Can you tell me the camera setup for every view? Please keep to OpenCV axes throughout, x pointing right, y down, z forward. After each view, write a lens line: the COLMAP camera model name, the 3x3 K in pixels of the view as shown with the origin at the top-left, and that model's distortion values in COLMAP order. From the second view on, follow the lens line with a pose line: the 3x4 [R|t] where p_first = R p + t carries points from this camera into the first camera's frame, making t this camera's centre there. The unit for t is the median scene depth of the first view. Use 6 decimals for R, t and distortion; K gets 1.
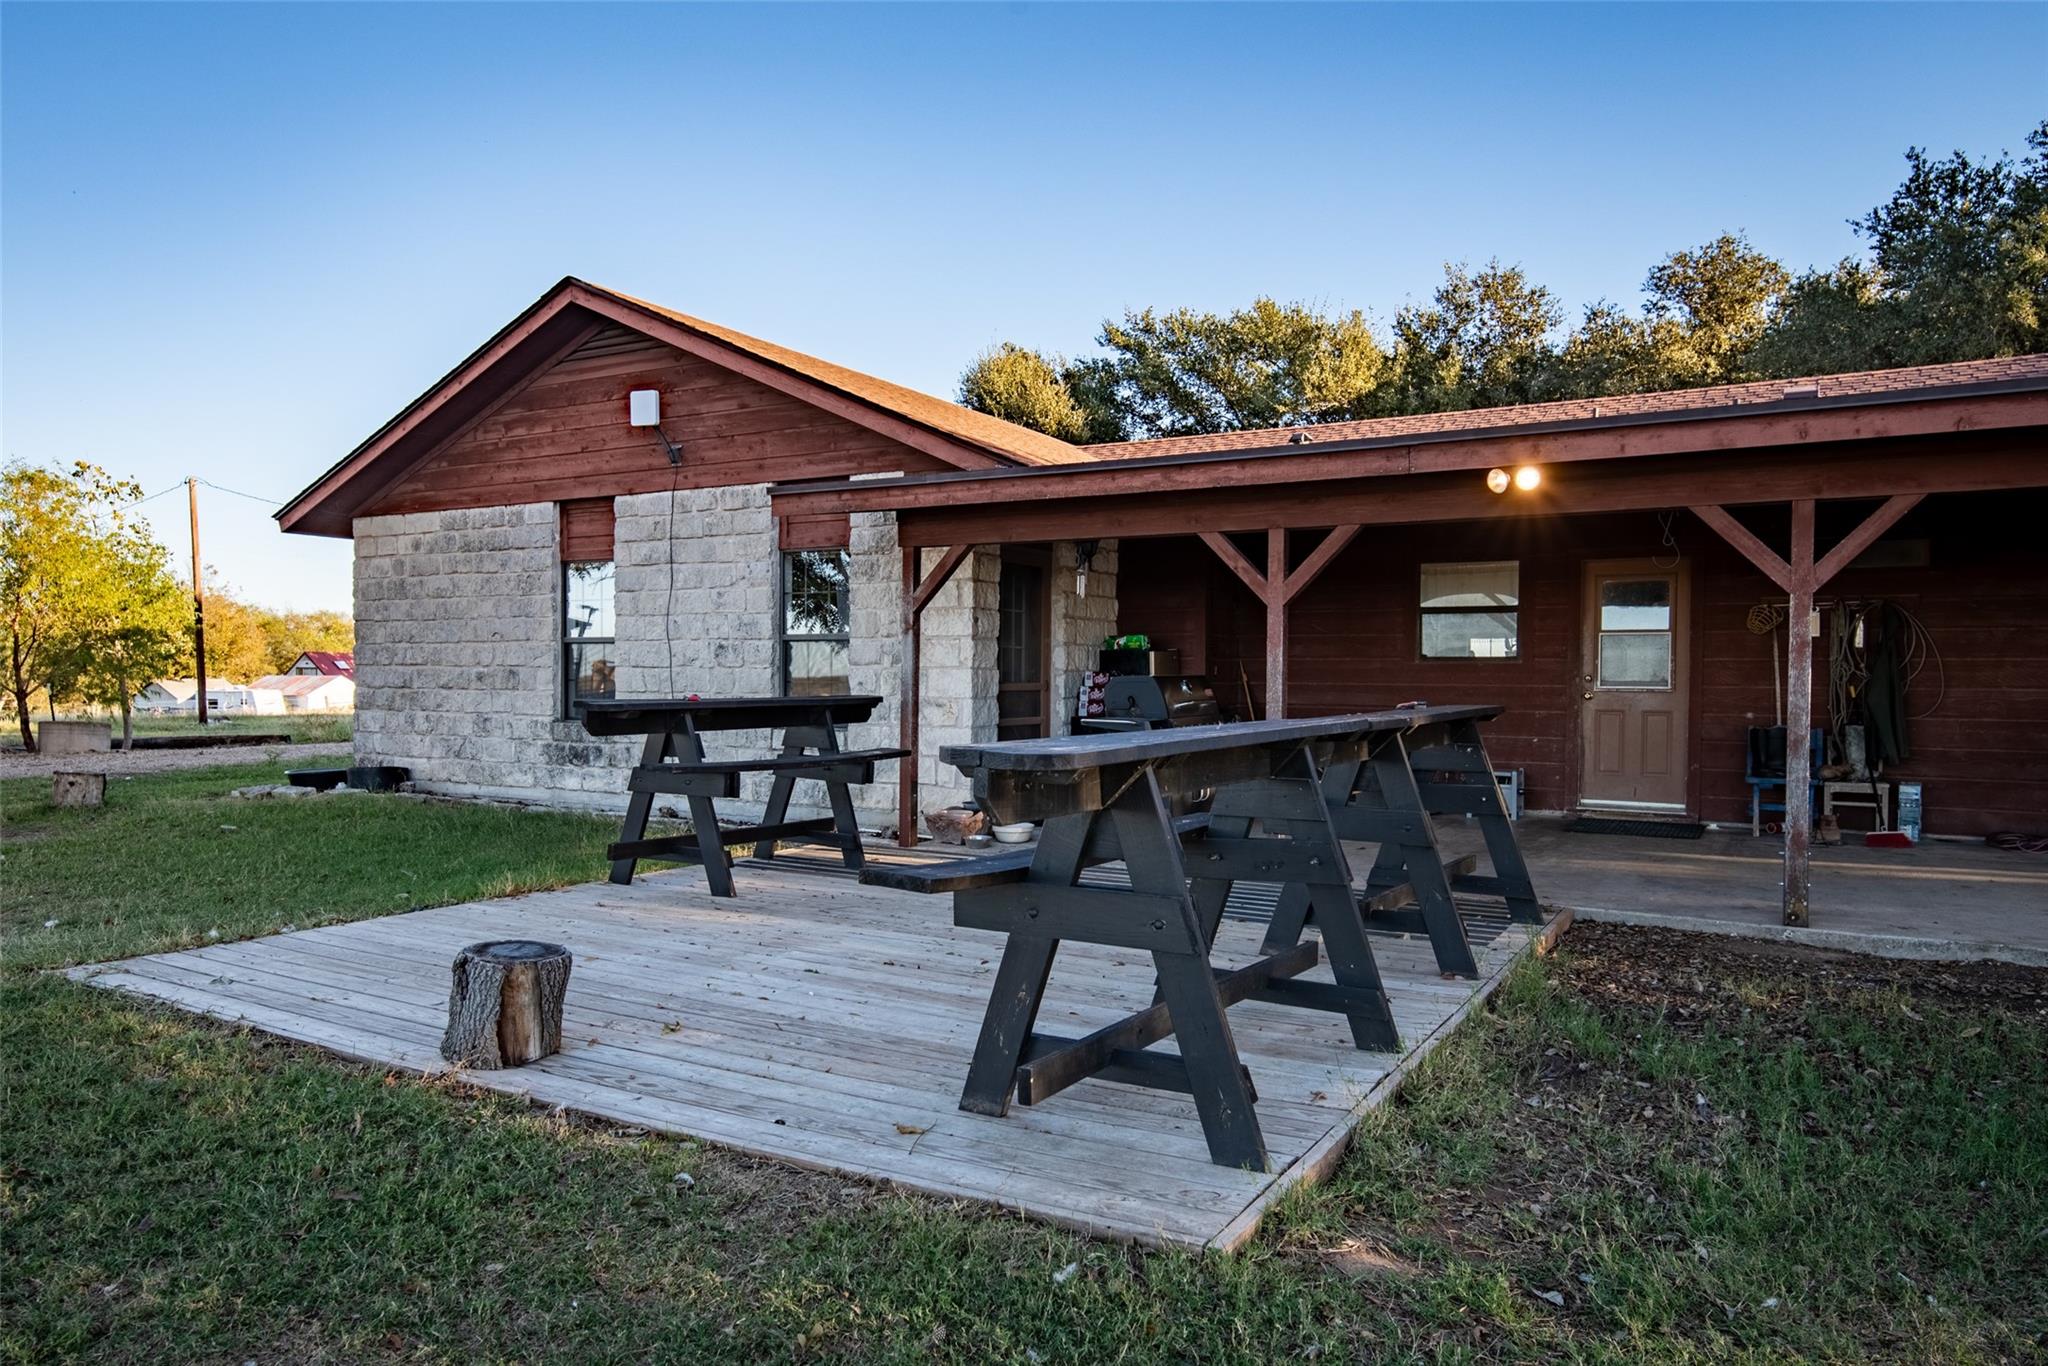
lens RADIAL K [[1323.1, 0, 1022.4], [0, 1323.1, 687.2], [0, 0, 1]] dist [0.021630, -0.002136]
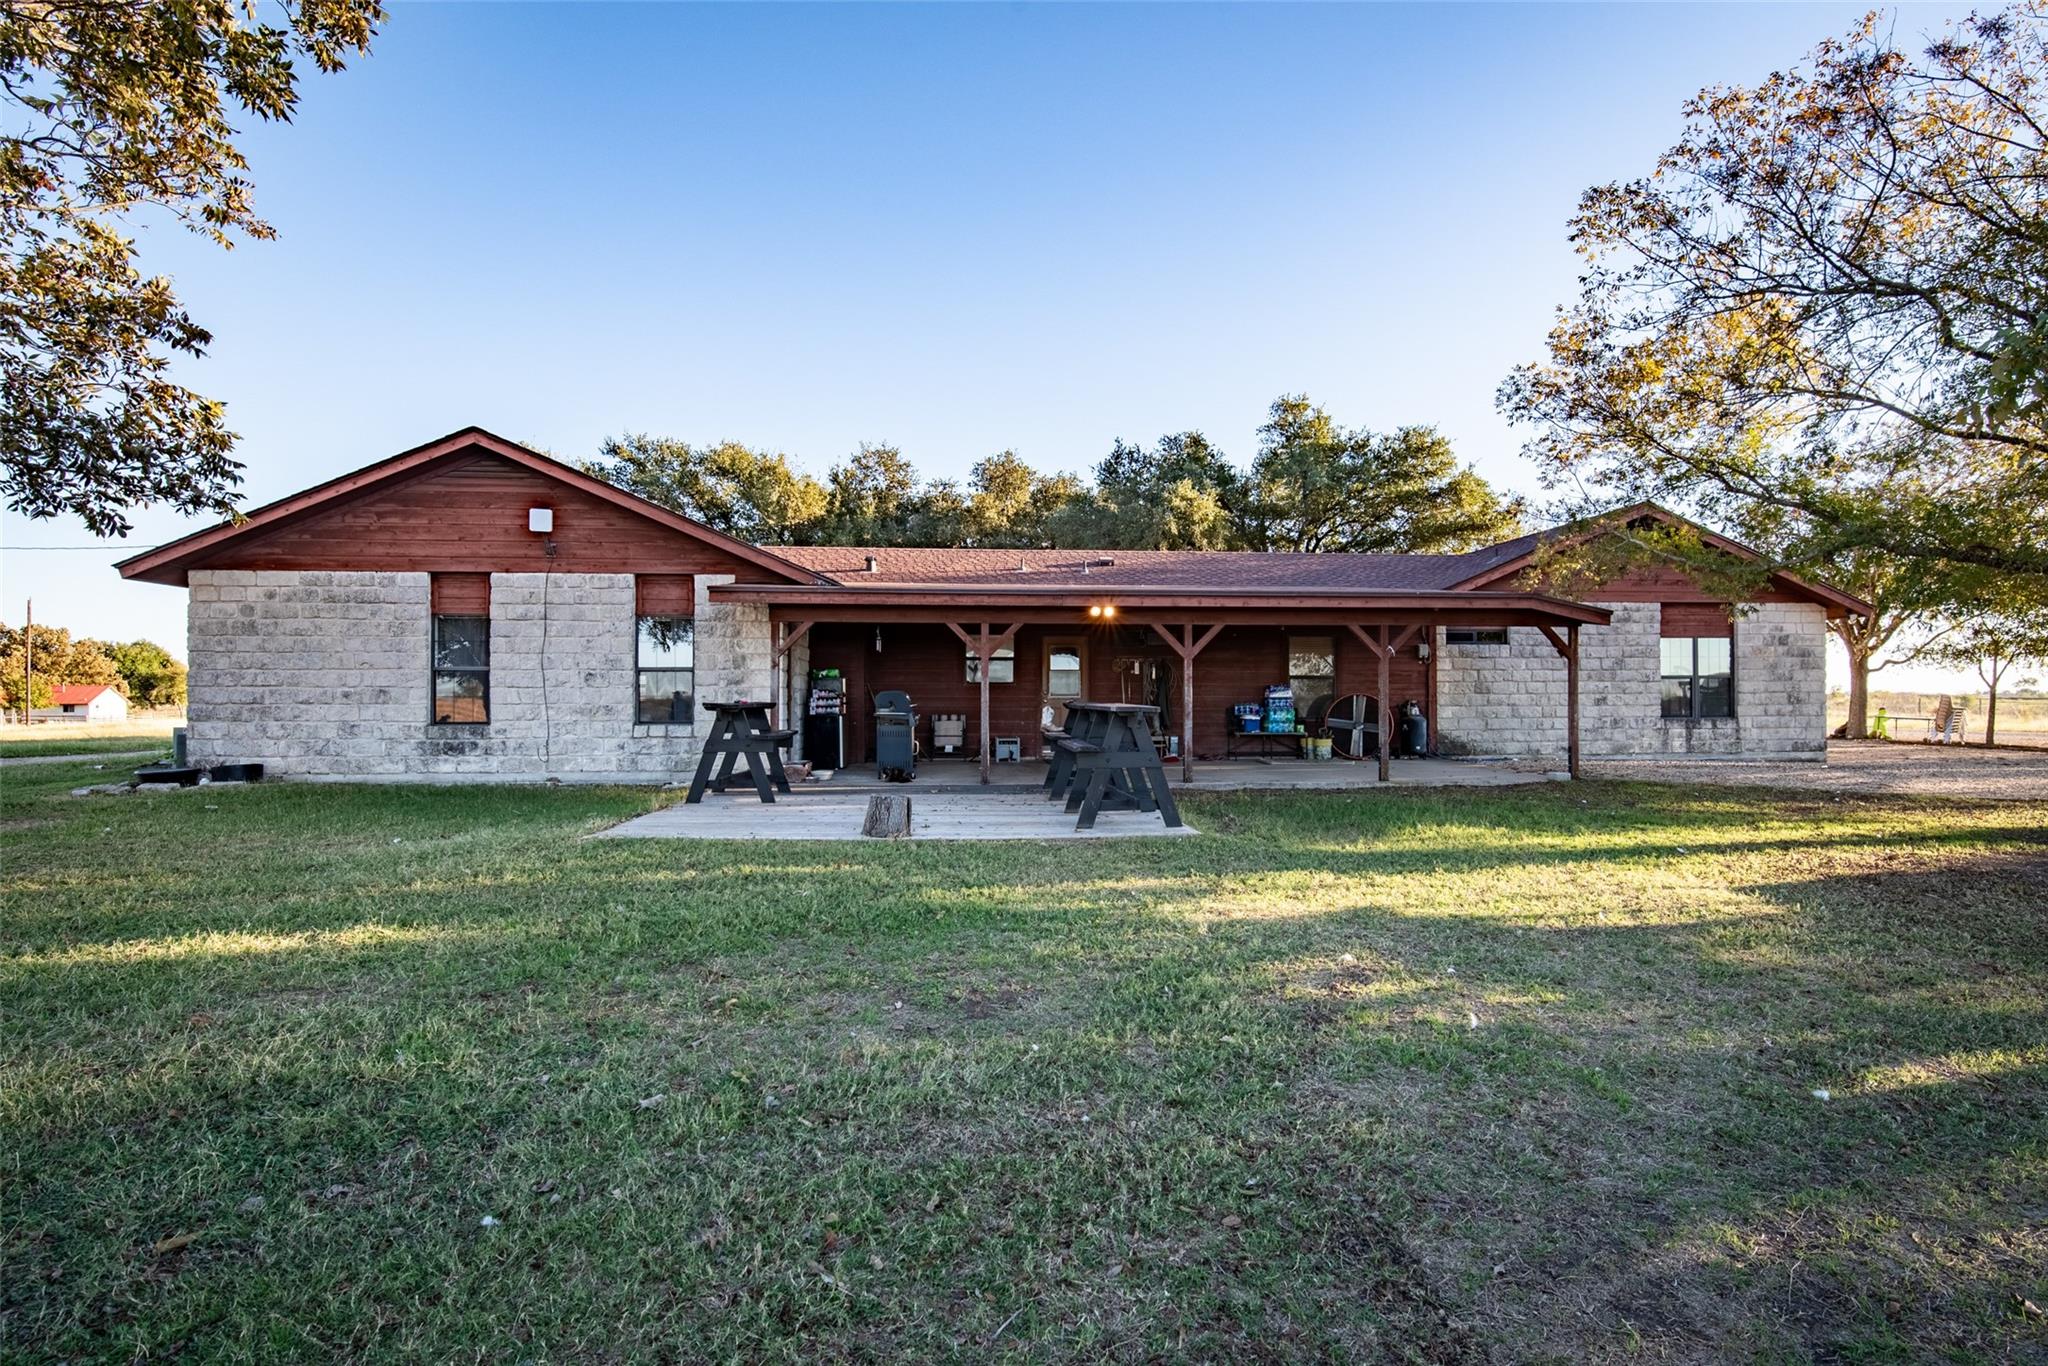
lens RADIAL K [[993.4, 0, 1025.9], [0, 993.4, 686.7], [0, 0, 1]] dist [-0.024213, -0.000651]
pose [[0.825803, -0.000523, 0.563958, -0.400749], [0.010408, 0.999843, -0.014313, 0.005597], [-0.563863, 0.017689, 0.825679, -0.229492]]
